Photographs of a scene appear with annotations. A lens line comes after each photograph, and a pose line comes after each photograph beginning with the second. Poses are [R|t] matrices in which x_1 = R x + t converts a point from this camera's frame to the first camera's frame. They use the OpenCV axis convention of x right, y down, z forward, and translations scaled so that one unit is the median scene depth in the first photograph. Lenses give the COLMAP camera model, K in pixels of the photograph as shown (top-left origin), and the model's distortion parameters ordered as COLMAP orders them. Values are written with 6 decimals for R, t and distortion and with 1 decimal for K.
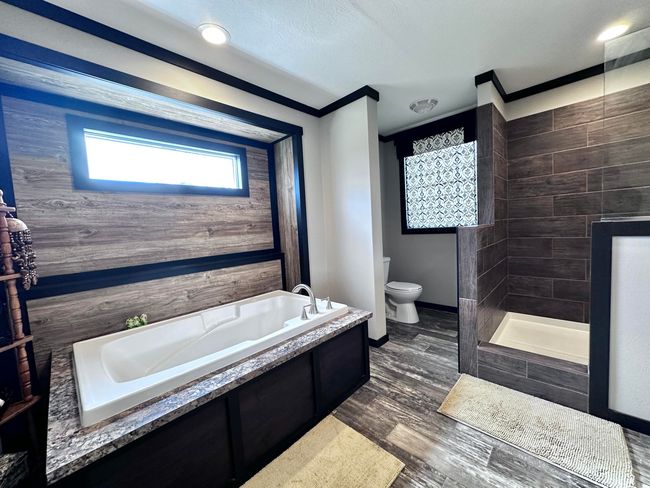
lens RADIAL K [[259.3, 0, 325.2], [0, 259.3, 244.9], [0, 0, 1]] dist [-0.001924, -0.000251]
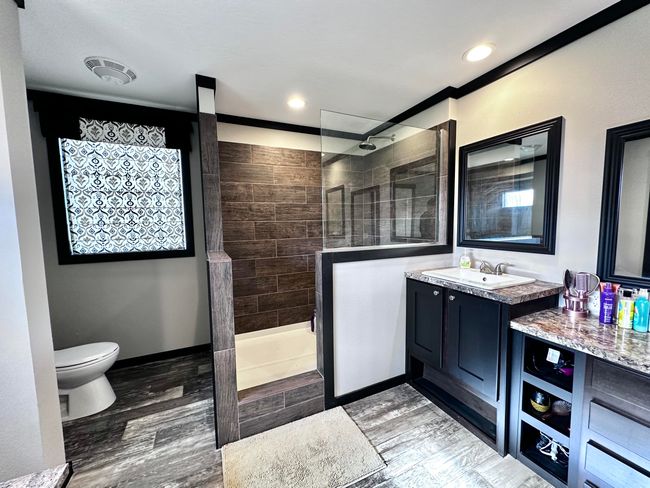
lens RADIAL K [[259.3, 0, 325.2], [0, 259.3, 244.9], [0, 0, 1]] dist [-0.001924, -0.000251]
pose [[0.364360, -0.025967, 0.930896, -0.043100], [0.063757, 0.997961, 0.002883, -0.061240], [-0.929073, 0.058301, 0.365273, 0.262834]]
